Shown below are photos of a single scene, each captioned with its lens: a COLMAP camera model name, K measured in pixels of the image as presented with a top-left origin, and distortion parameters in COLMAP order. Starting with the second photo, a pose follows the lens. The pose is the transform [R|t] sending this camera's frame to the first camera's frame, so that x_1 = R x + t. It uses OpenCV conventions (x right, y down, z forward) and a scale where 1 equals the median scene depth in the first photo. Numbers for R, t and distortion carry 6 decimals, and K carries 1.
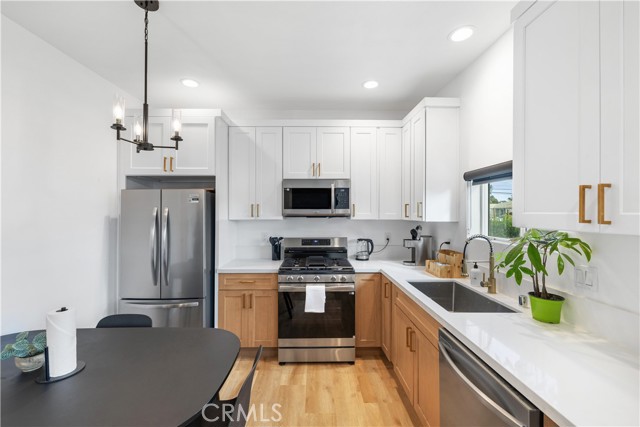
lens RADIAL K [[269.7, 0, 317.0], [0, 269.7, 210.1], [0, 0, 1]] dist [-0.002502, 0.000892]
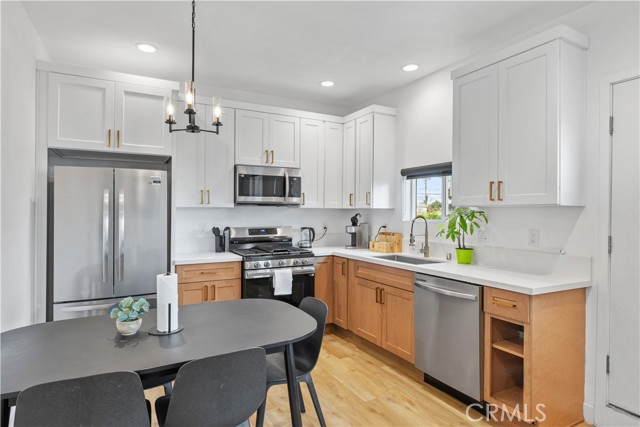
lens RADIAL K [[363.1, 0, 319.0], [0, 363.1, 210.4], [0, 0, 1]] dist [0.001014, 0.000024]
pose [[0.887333, 0.004808, 0.461104, -0.504533], [-0.007170, 0.999969, 0.003372, 0.044156], [-0.461074, -0.006299, 0.887339, -0.292508]]
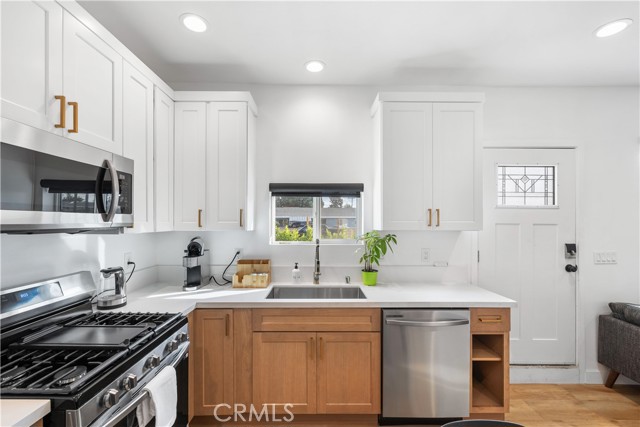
lens RADIAL K [[269.7, 0, 317.1], [0, 269.7, 224.8], [0, 0, 1]] dist [-0.002502, 0.000892]
pose [[0.016393, -0.012056, 0.999793, -0.446581], [-0.011087, 0.999864, 0.012239, 0.007088], [-0.999804, -0.011286, 0.016257, 0.685838]]
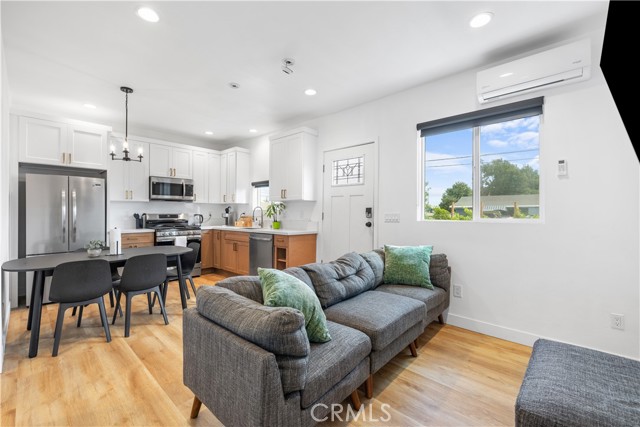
lens RADIAL K [[269.7, 0, 318.7], [0, 269.7, 212.2], [0, 0, 1]] dist [-0.002502, 0.000892]
pose [[0.682210, 0.001860, 0.731154, -0.680550], [-0.008722, 0.999946, 0.005593, 0.089935], [-0.731104, -0.010193, 0.682190, -0.909323]]
